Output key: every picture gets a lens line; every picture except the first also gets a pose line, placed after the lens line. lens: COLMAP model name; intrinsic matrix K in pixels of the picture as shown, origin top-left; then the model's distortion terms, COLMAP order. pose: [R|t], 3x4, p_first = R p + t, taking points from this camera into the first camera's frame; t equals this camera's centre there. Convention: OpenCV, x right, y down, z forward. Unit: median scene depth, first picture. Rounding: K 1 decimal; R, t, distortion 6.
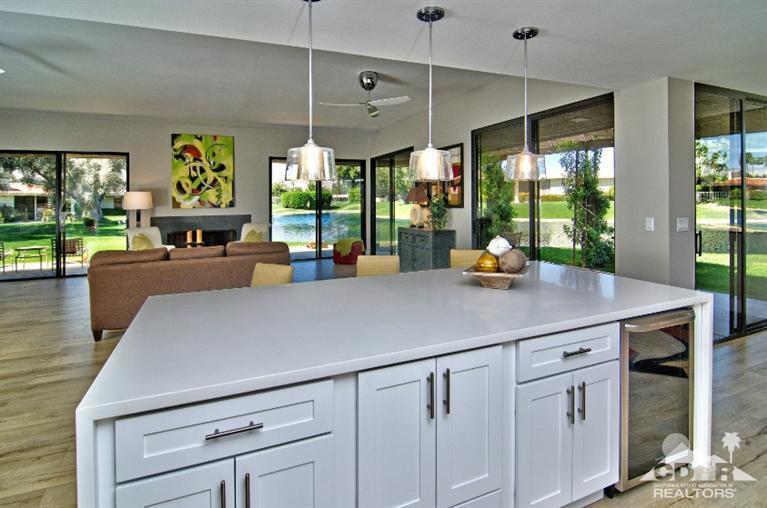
lens RADIAL K [[412.3, 0, 375.5], [0, 412.3, 199.2], [0, 0, 1]] dist [-0.021641, -0.000349]
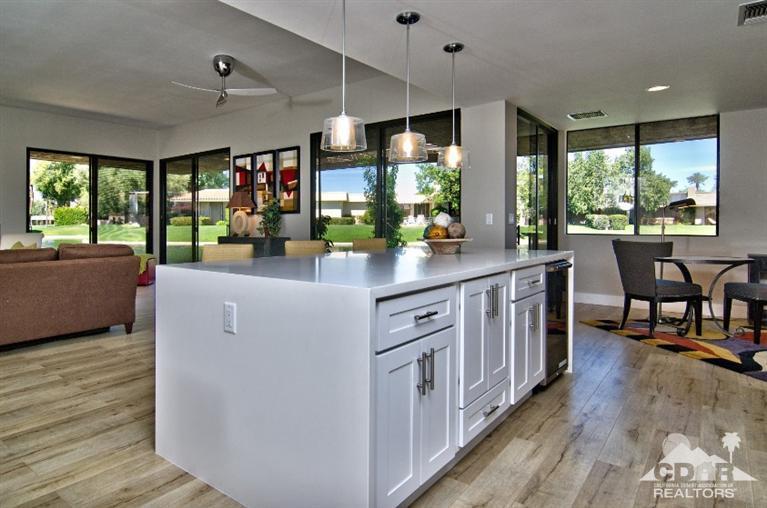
lens RADIAL K [[489.1, 0, 325.5], [0, 489.1, 230.1], [0, 0, 1]] dist [-0.007386, -0.004757]
pose [[0.889939, 0.006520, 0.456033, -0.191766], [-0.009931, 0.999938, 0.005083, 0.040375], [-0.455972, -0.009052, 0.889948, -0.036097]]
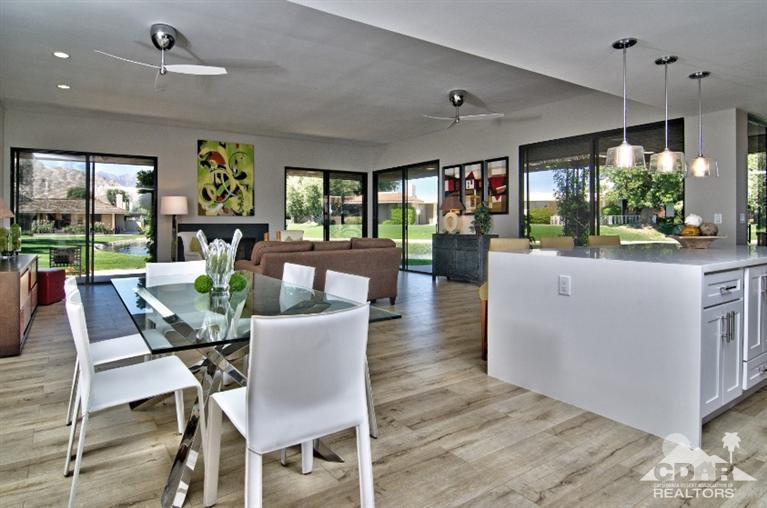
lens RADIAL K [[451.0, 0, 315.5], [0, 451.0, 226.2], [0, 0, 1]] dist [0.000288, -0.009870]
pose [[0.990405, 0.009928, 0.137840, -0.360446], [-0.010561, 0.999937, 0.003861, 0.041101], [-0.137793, -0.005280, 0.990447, -0.113850]]
